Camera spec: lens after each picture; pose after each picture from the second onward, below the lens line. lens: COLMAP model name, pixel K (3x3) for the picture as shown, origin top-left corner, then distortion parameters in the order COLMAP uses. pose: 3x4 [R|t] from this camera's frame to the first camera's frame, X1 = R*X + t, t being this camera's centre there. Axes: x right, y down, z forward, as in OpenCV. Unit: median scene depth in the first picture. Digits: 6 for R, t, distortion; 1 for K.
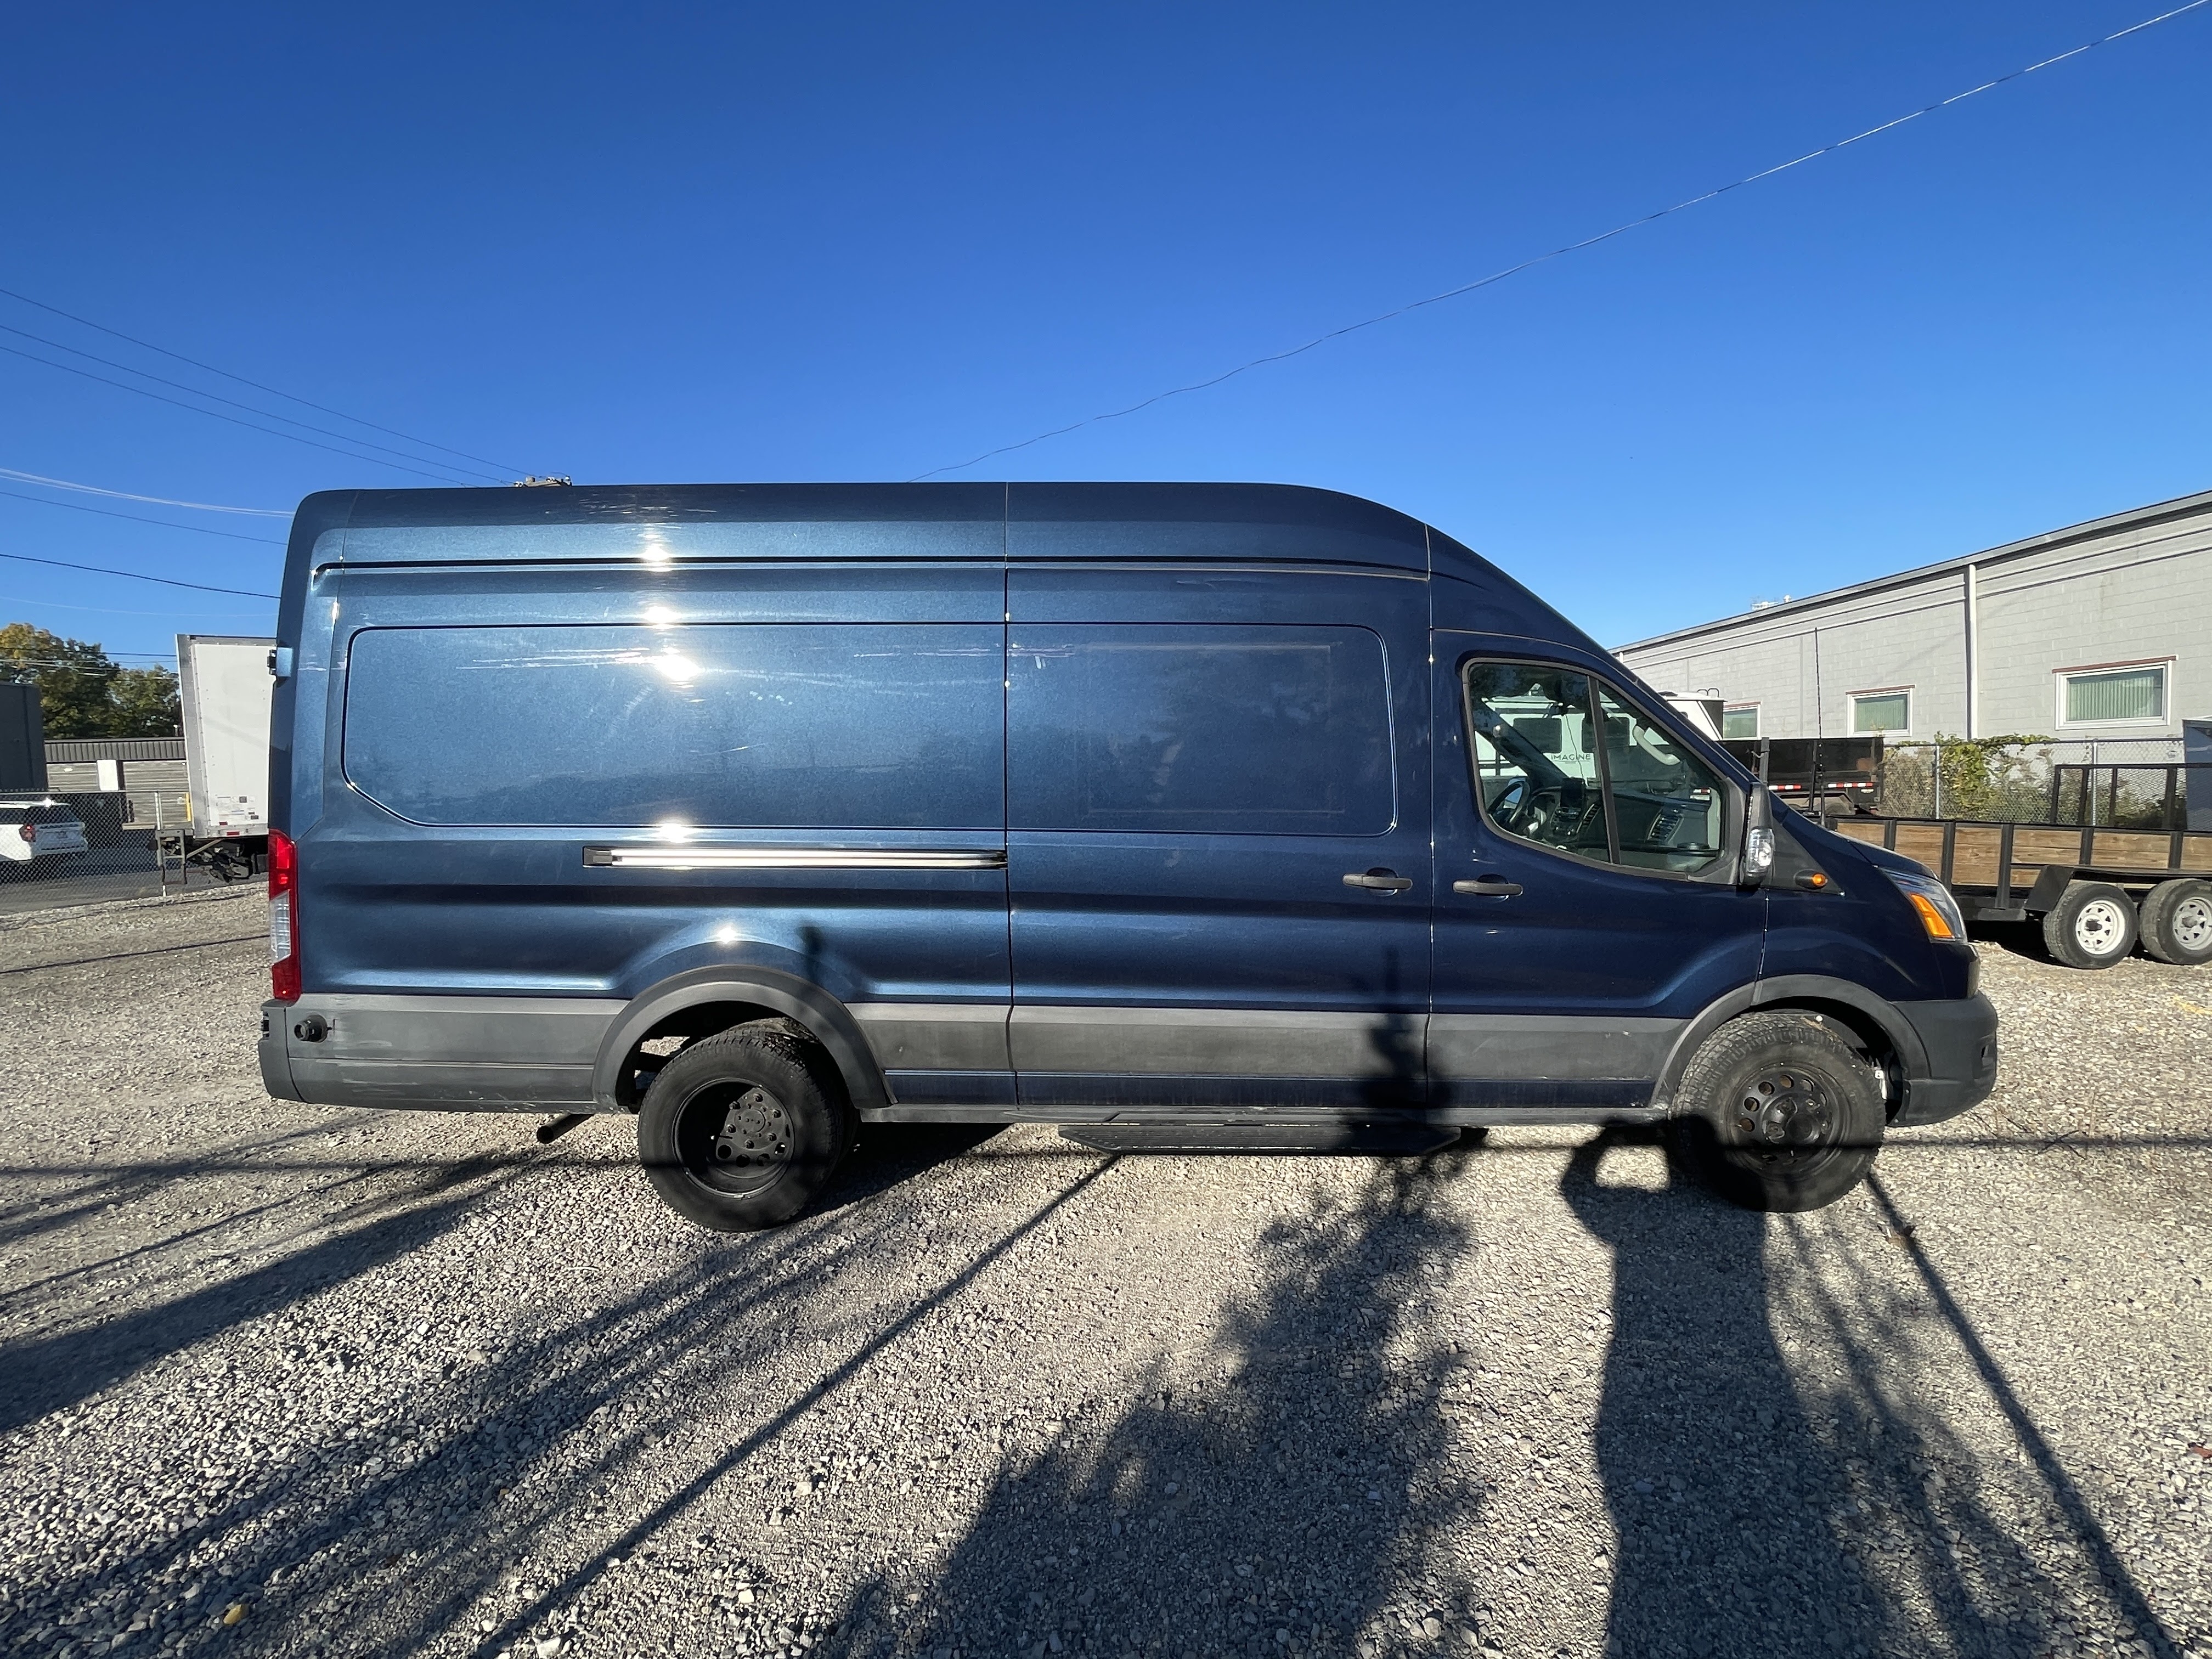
lens RADIAL K [[1064.1, 0, 1099.2], [0, 1064.1, 826.9], [0, 0, 1]] dist [-0.006406, 0.001001]
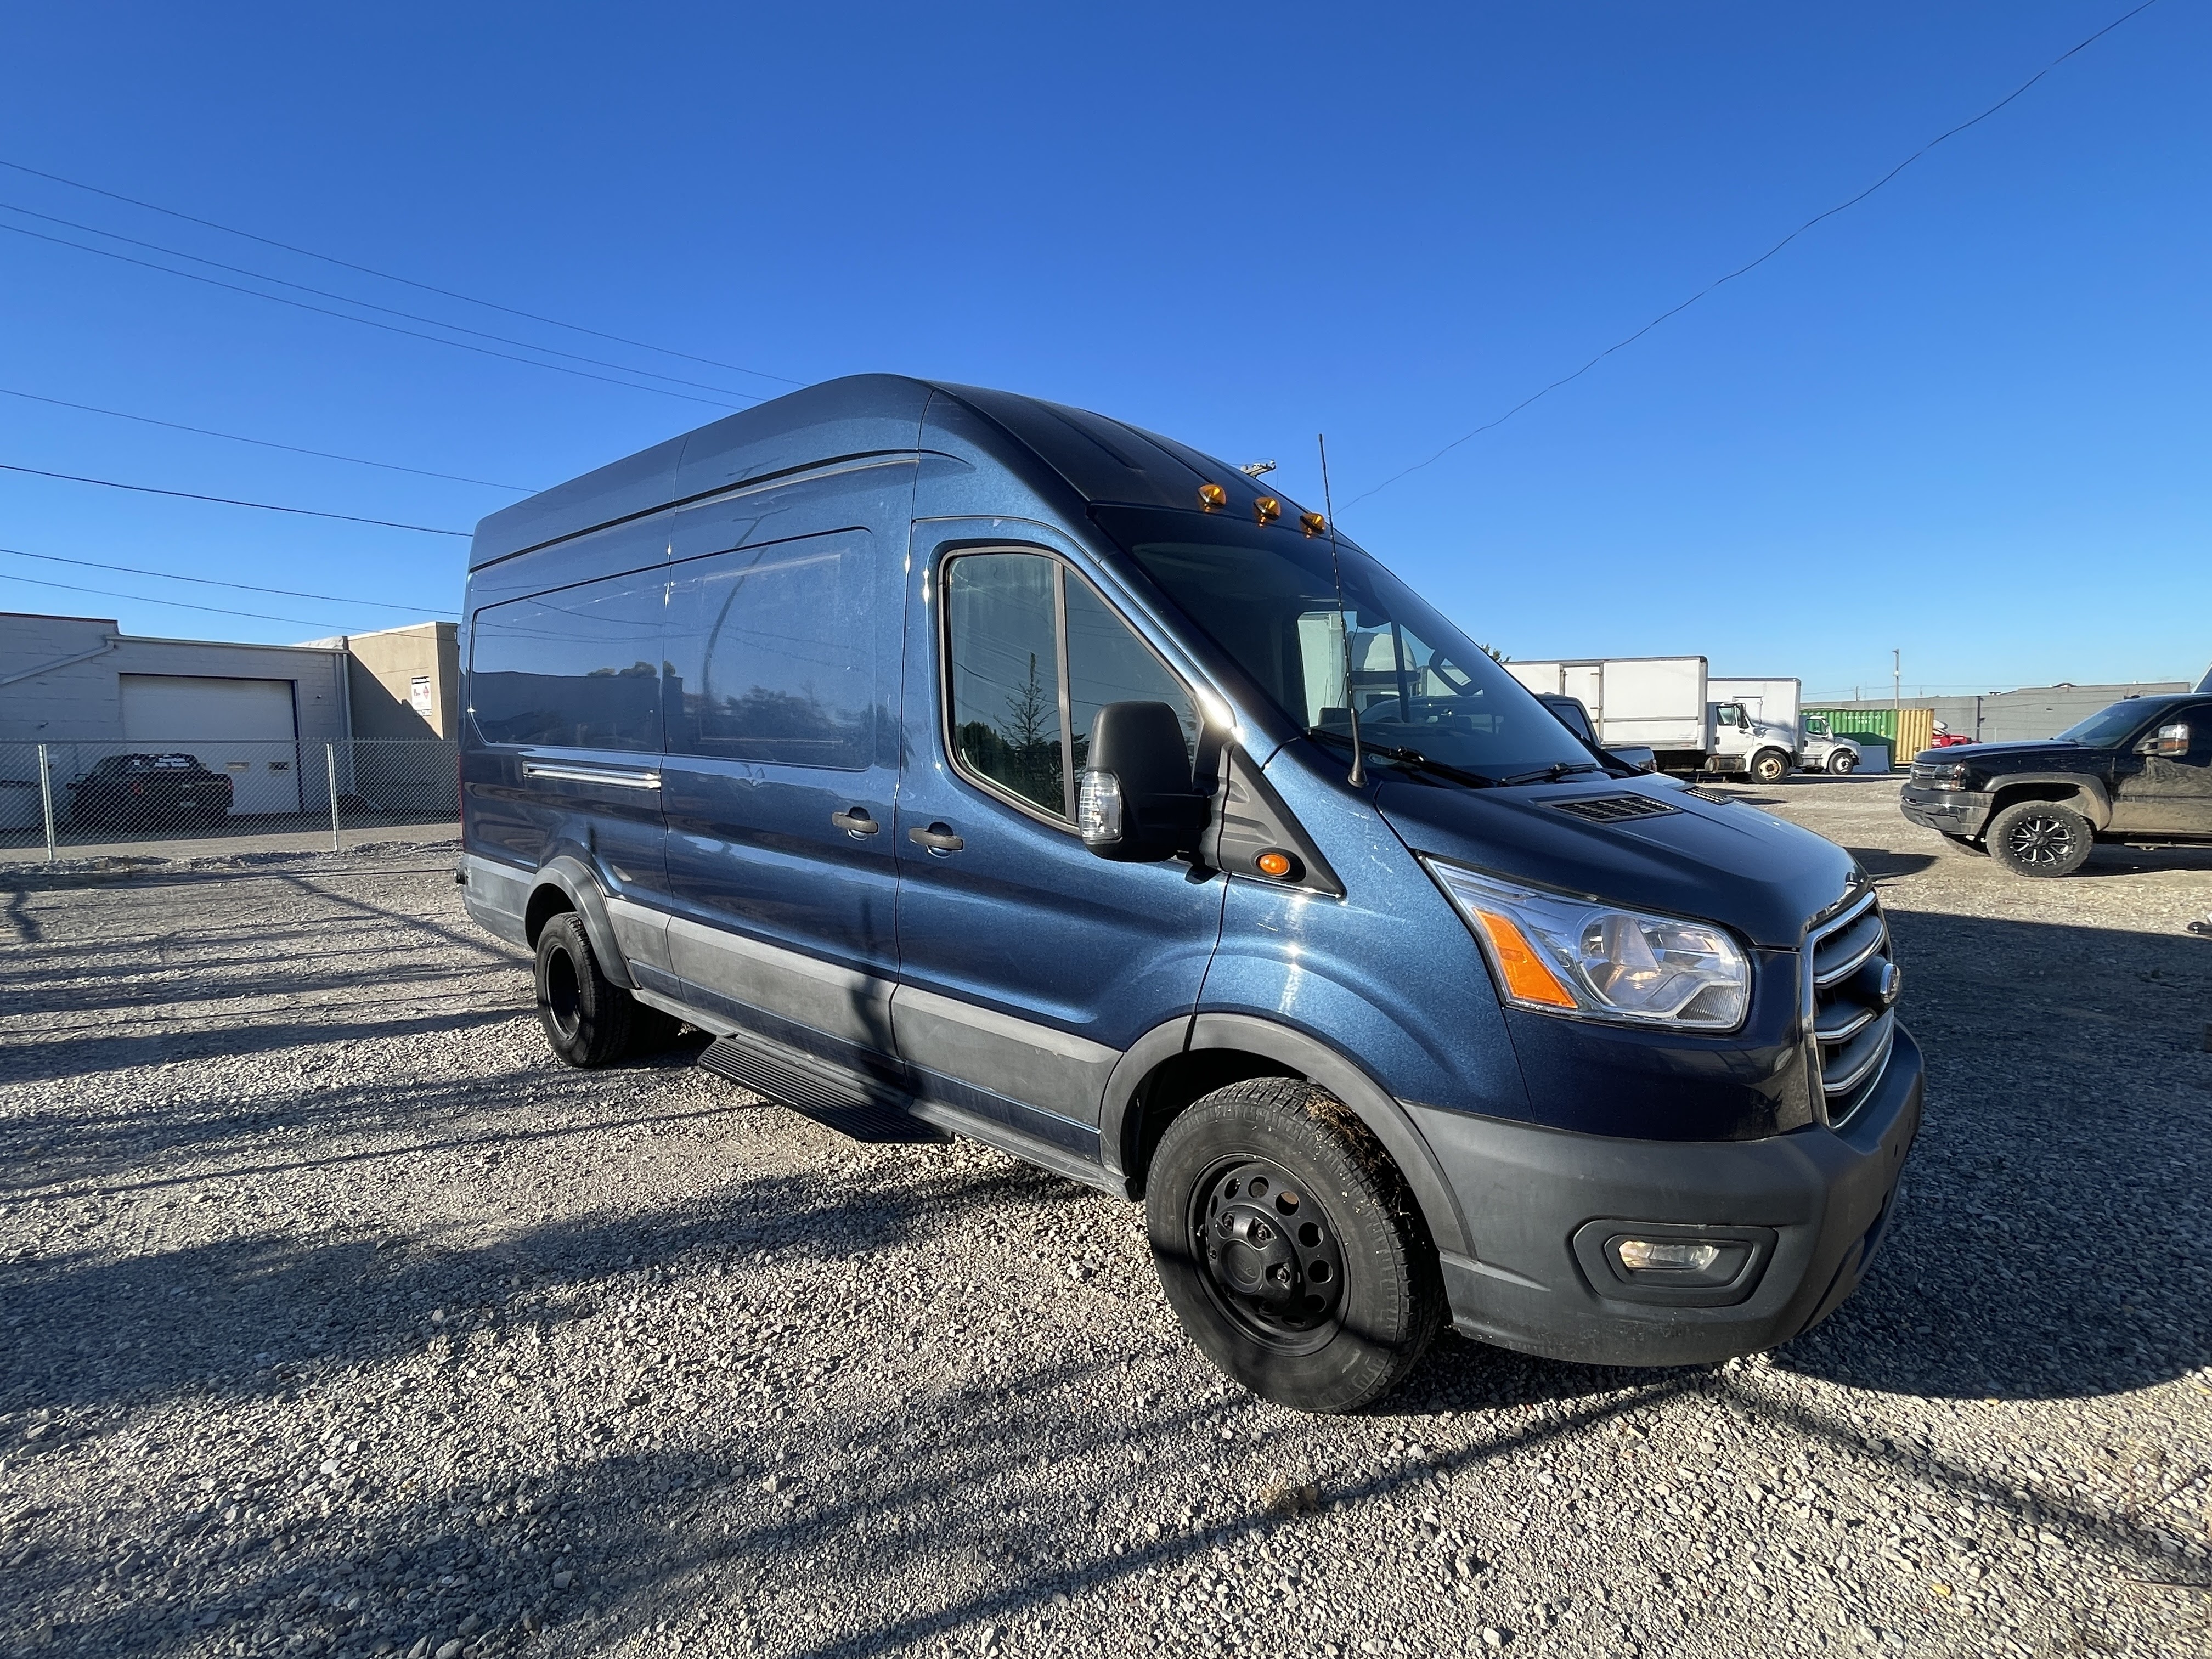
lens RADIAL K [[1064.1, 0, 1105.5], [0, 1064.1, 829.3], [0, 0, 1]] dist [-0.006406, 0.001001]
pose [[0.751057, 0.069684, -0.656550, 0.999085], [-0.045293, 0.997510, 0.054059, 0.000970], [0.658682, -0.010864, 0.752343, 0.484067]]
